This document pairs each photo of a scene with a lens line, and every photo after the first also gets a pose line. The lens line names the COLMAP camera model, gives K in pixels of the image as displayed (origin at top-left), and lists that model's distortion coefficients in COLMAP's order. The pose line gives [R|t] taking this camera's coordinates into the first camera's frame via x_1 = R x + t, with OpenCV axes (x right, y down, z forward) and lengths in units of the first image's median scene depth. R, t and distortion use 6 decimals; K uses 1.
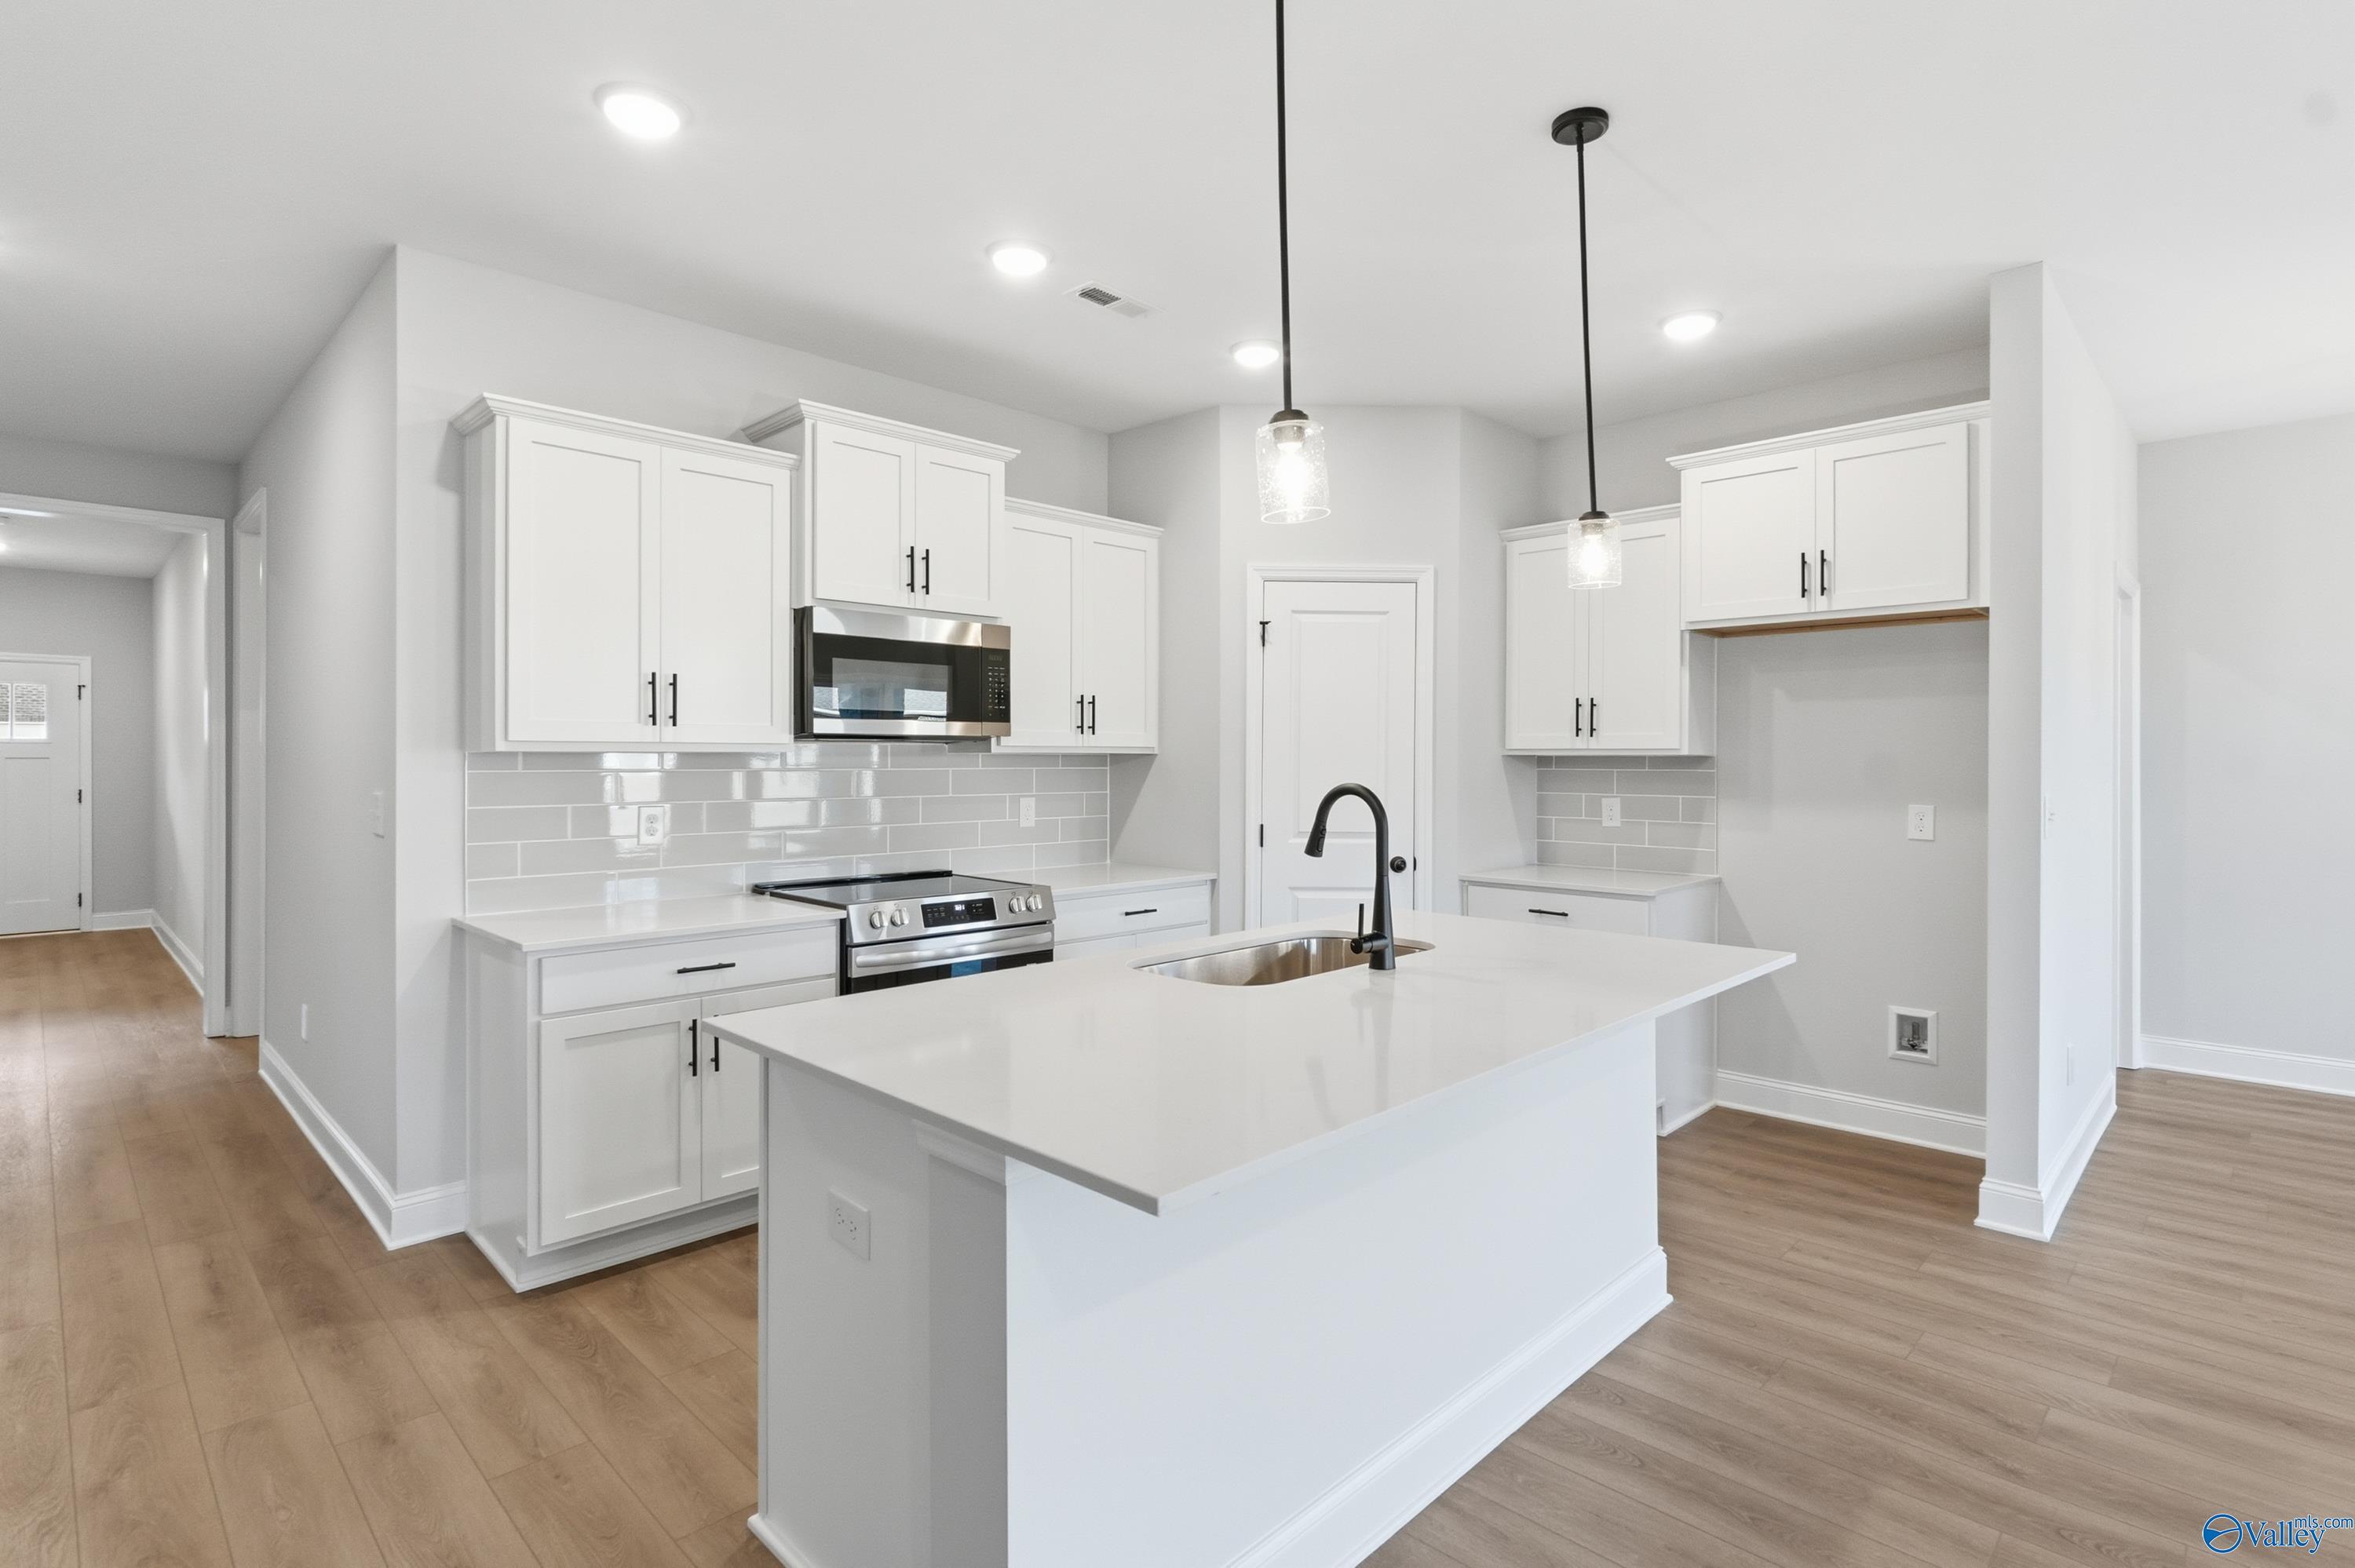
lens RADIAL K [[1133.6, 0, 1171.4], [0, 1133.6, 766.5], [0, 0, 1]] dist [-0.001207, -0.000812]
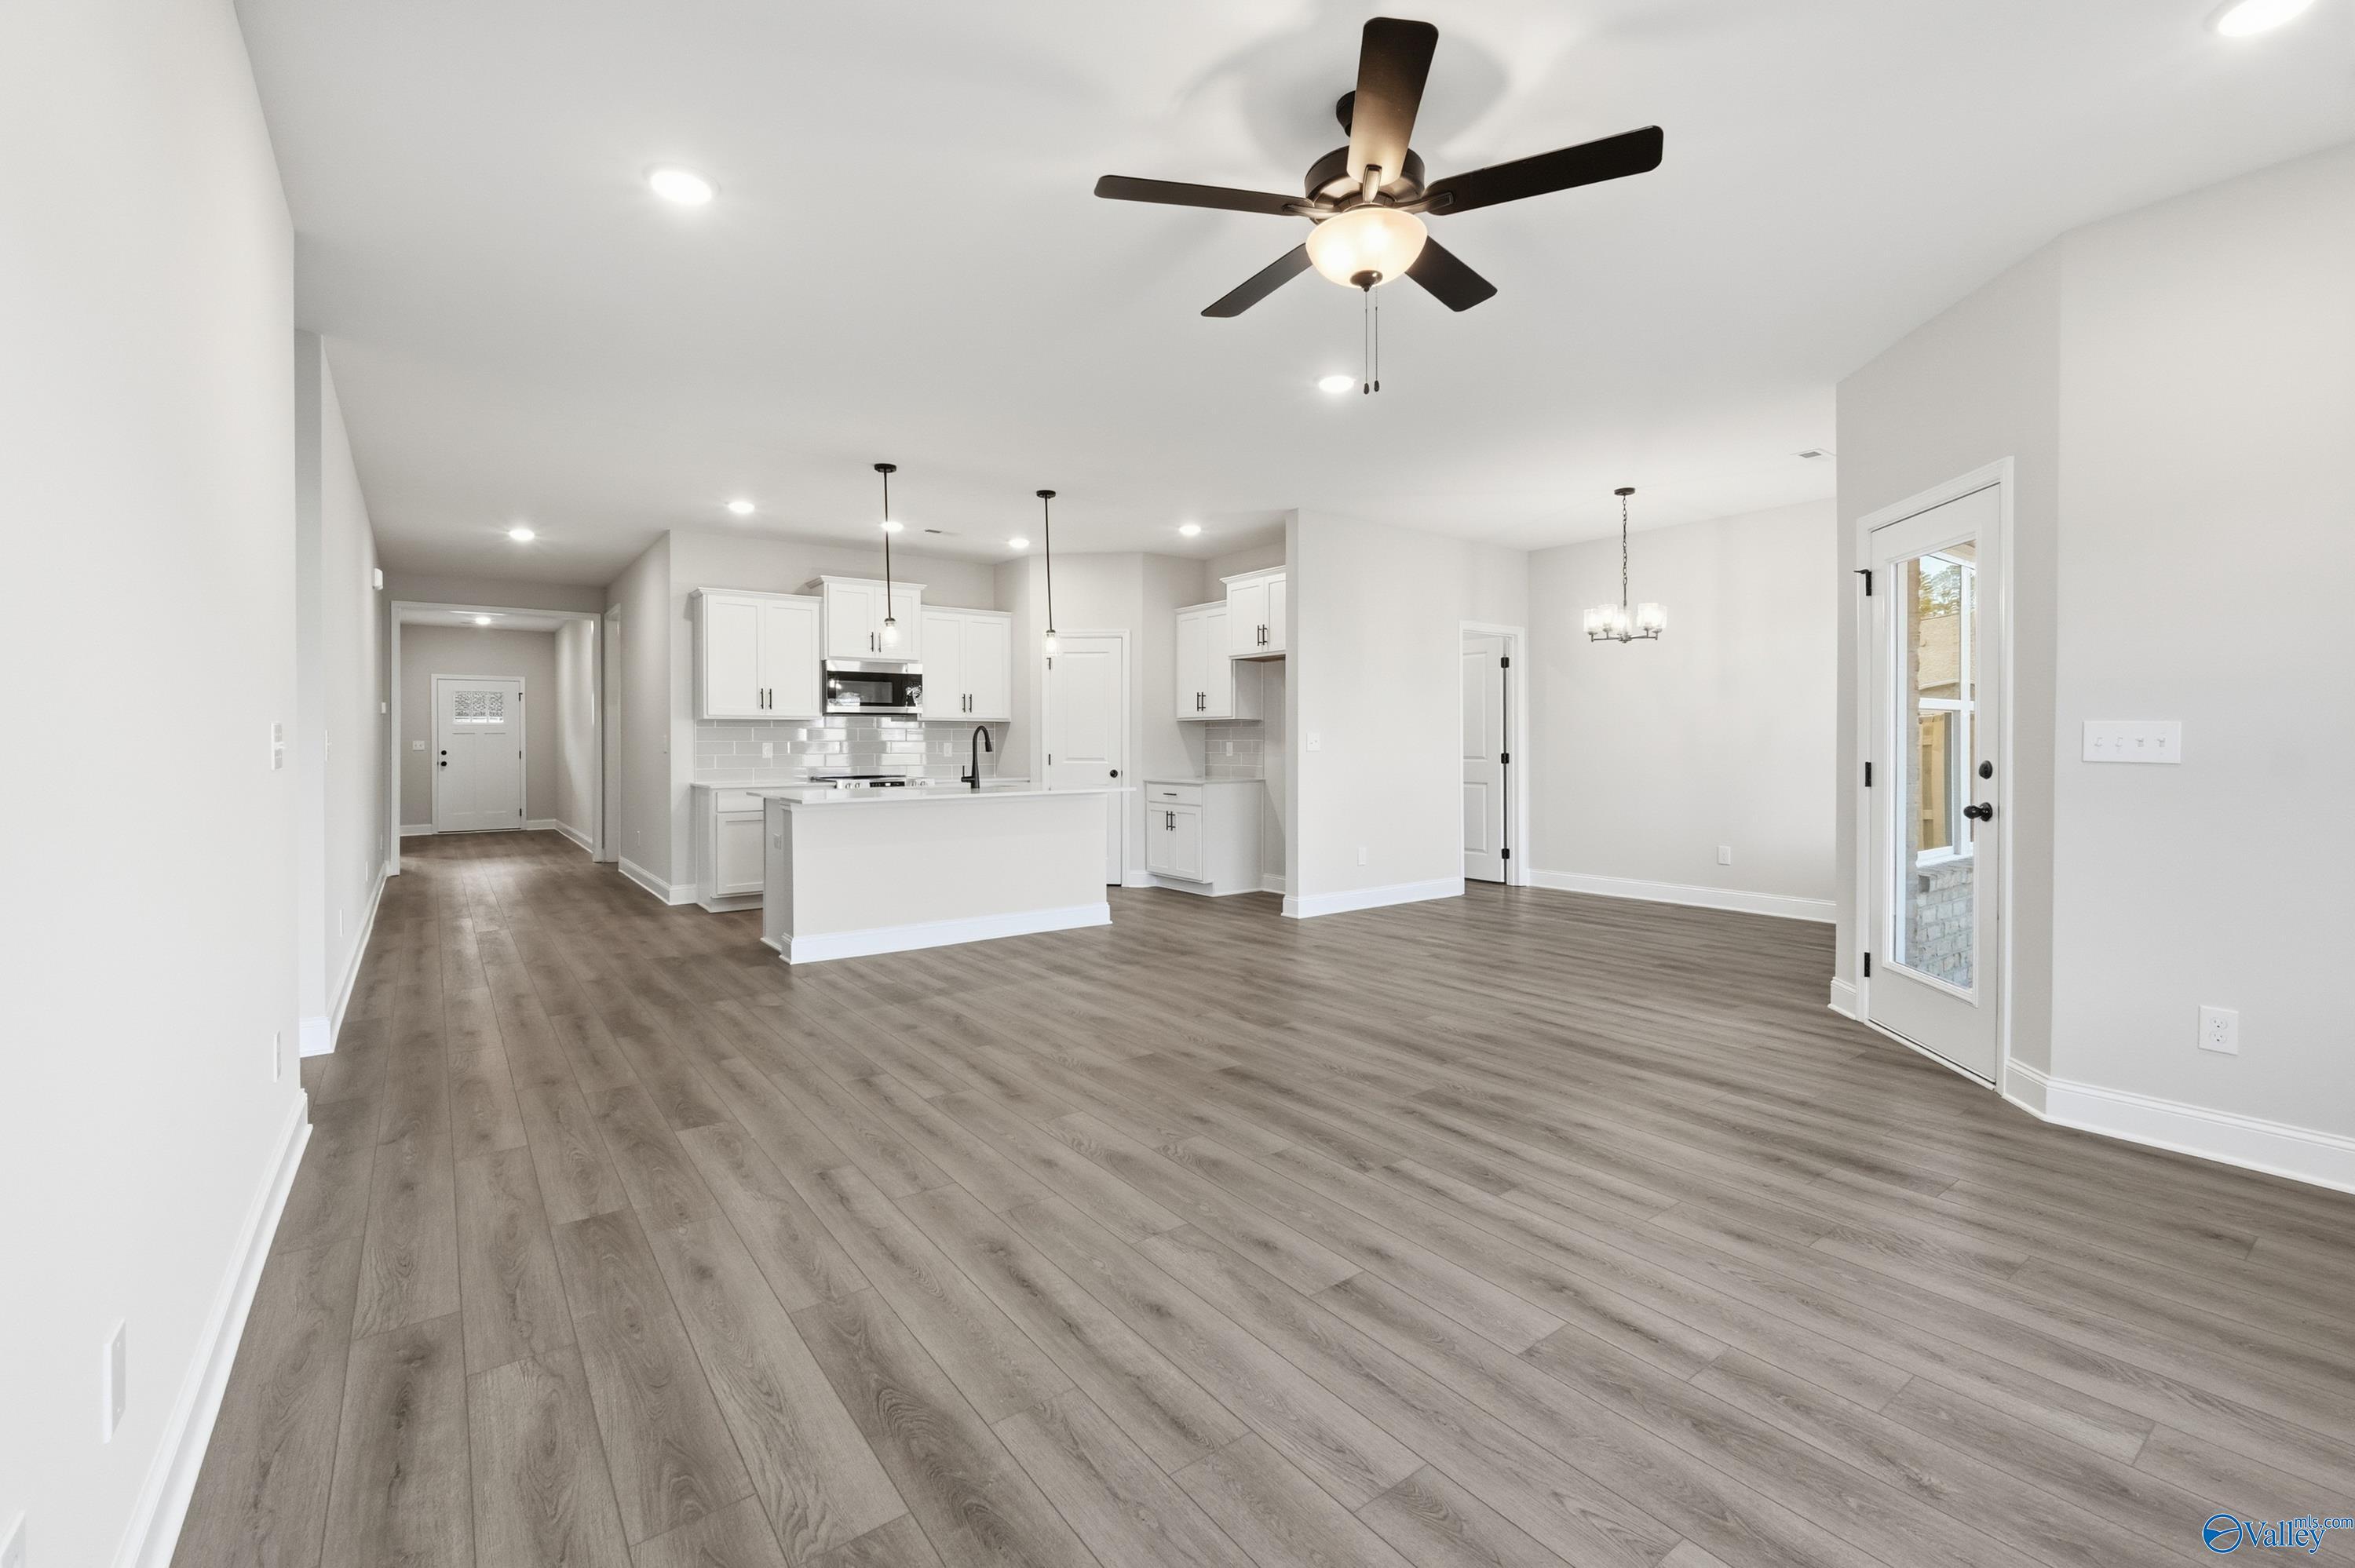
lens RADIAL K [[1005.5, 0, 1172.1], [0, 1005.5, 753.9], [0, 0, 1]] dist [-0.000419, 0.000108]
pose [[0.987702, -0.002810, -0.156323, 0.714343], [0.003358, 0.999989, 0.003242, 0.053666], [0.156312, -0.003727, 0.987701, -0.967616]]
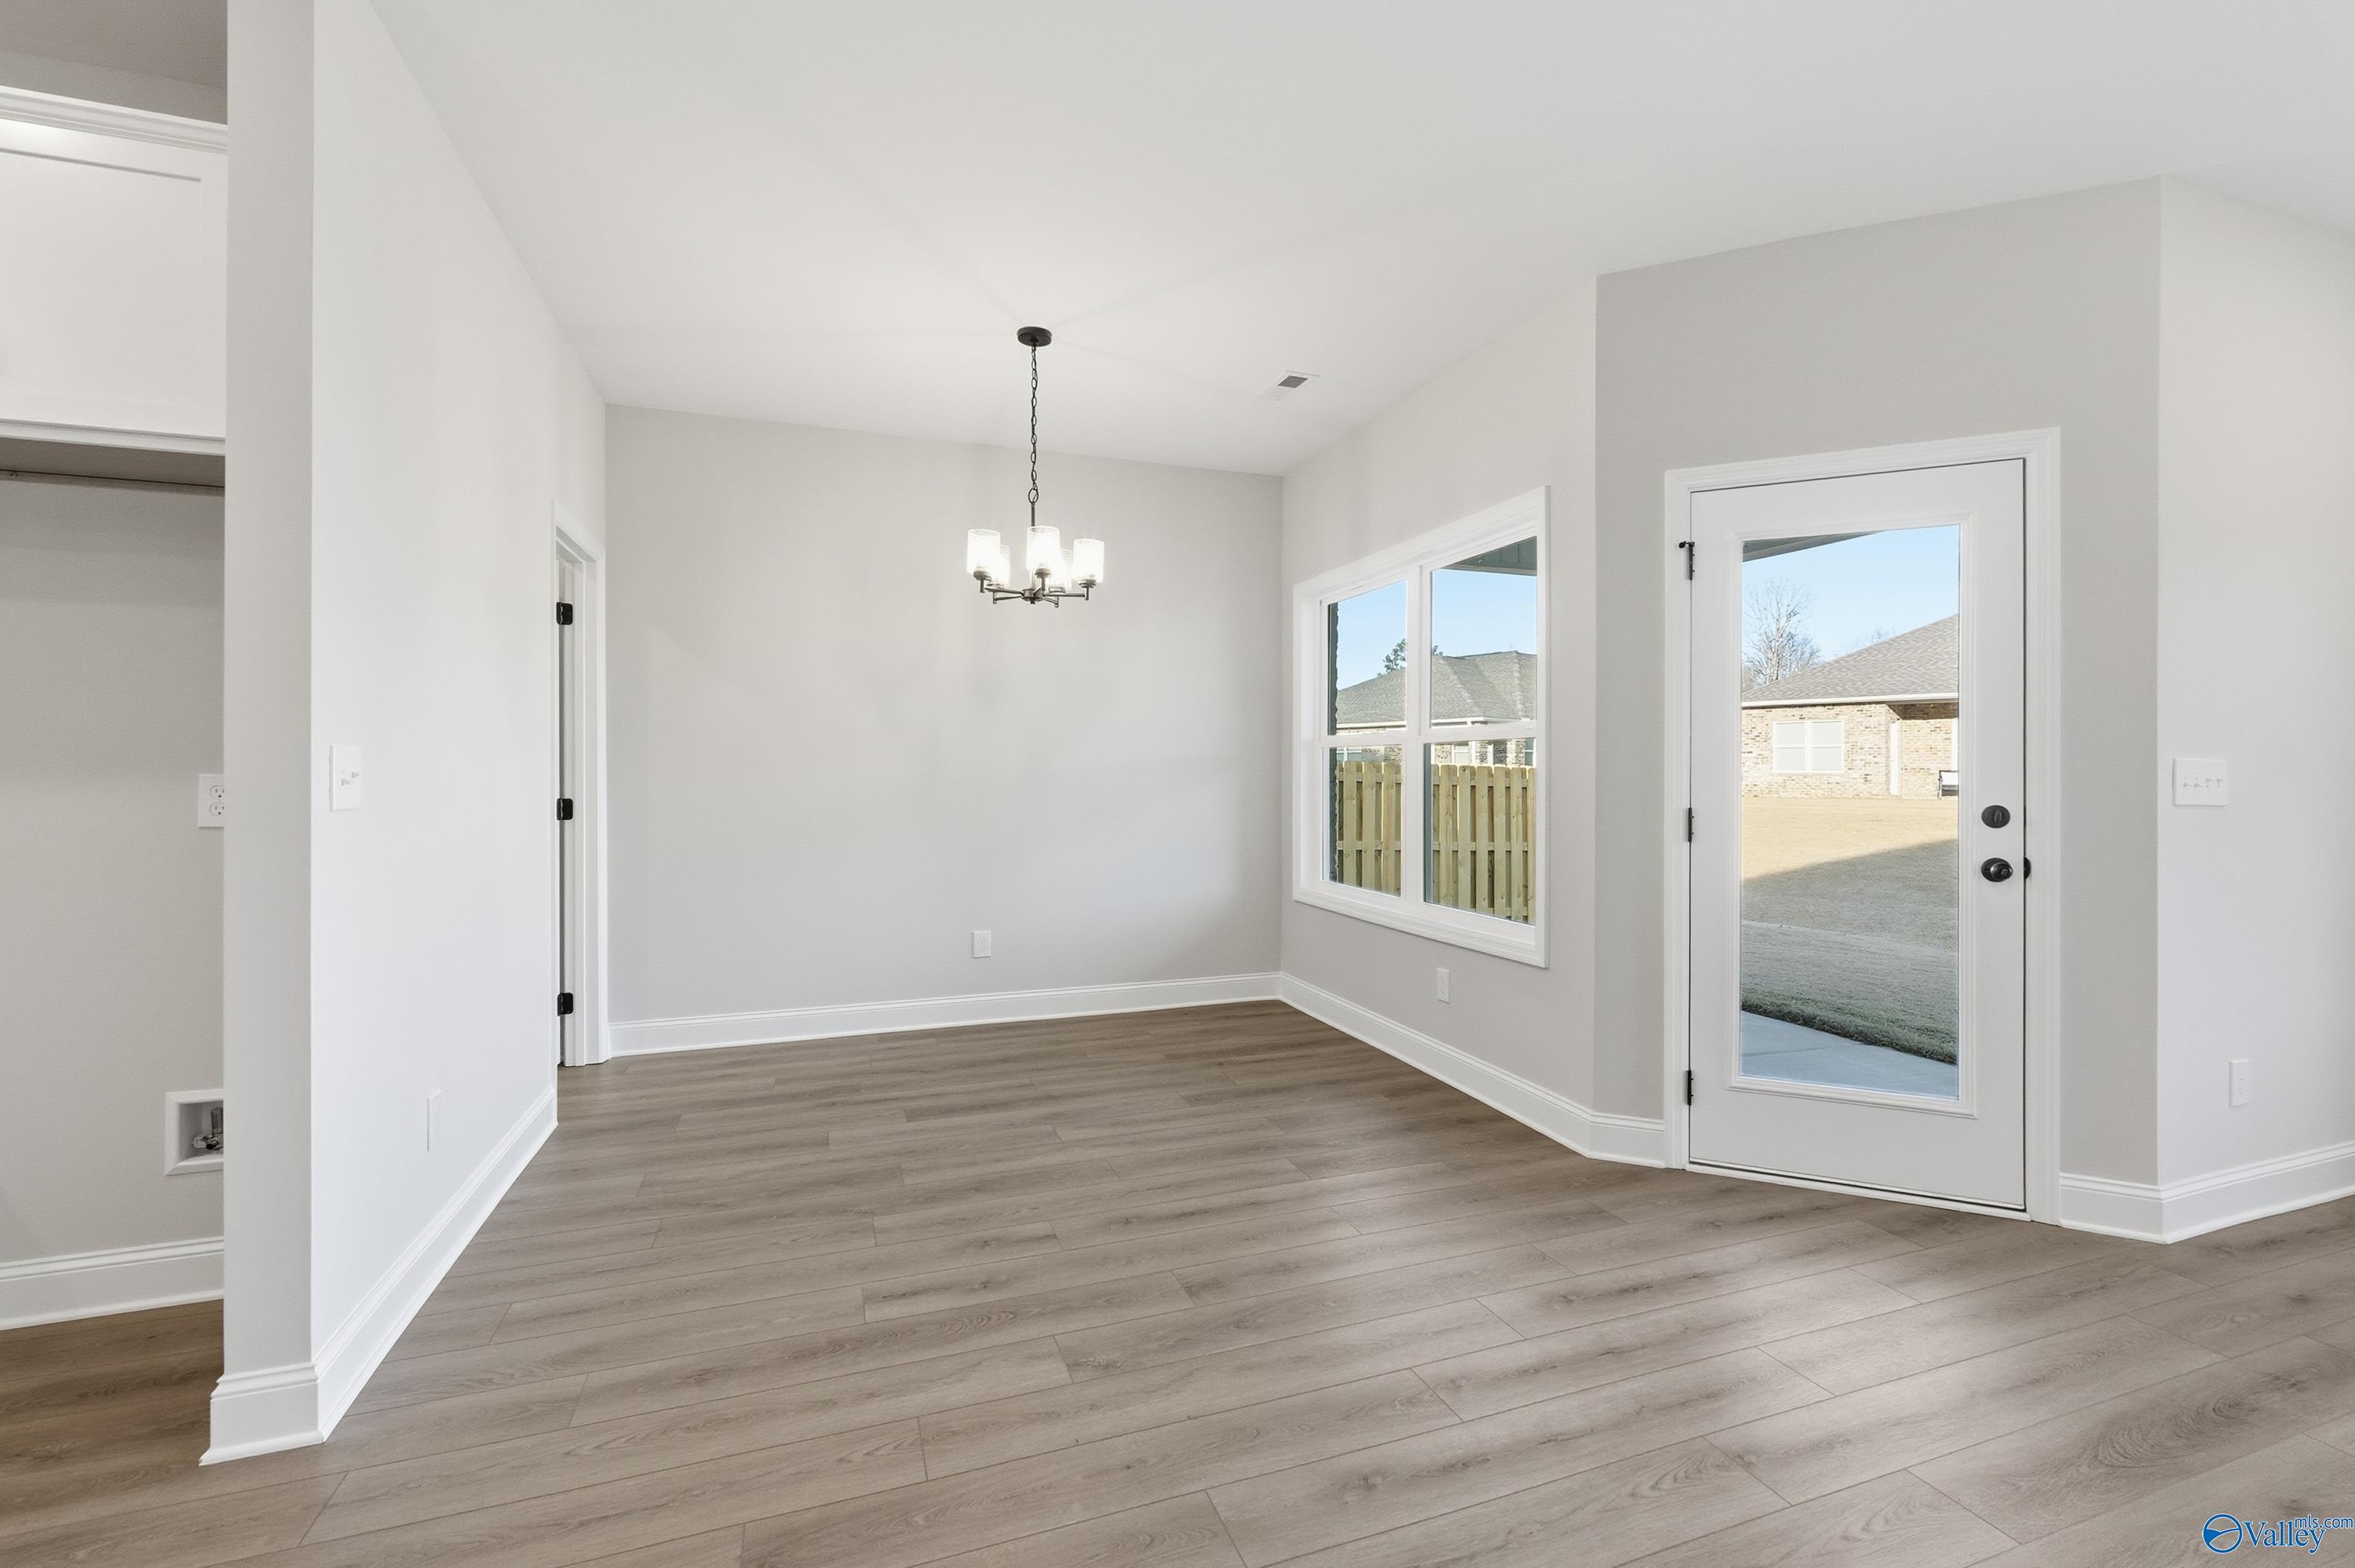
lens RADIAL K [[1010.6, 0, 1181.7], [0, 1010.6, 775.9], [0, 0, 1]] dist [0.000305, 0.000042]
pose [[0.426435, -0.002856, 0.904514, 0.391260], [0.006057, 0.999982, 0.000302, 0.041004], [-0.904498, 0.005350, 0.426444, 0.268661]]
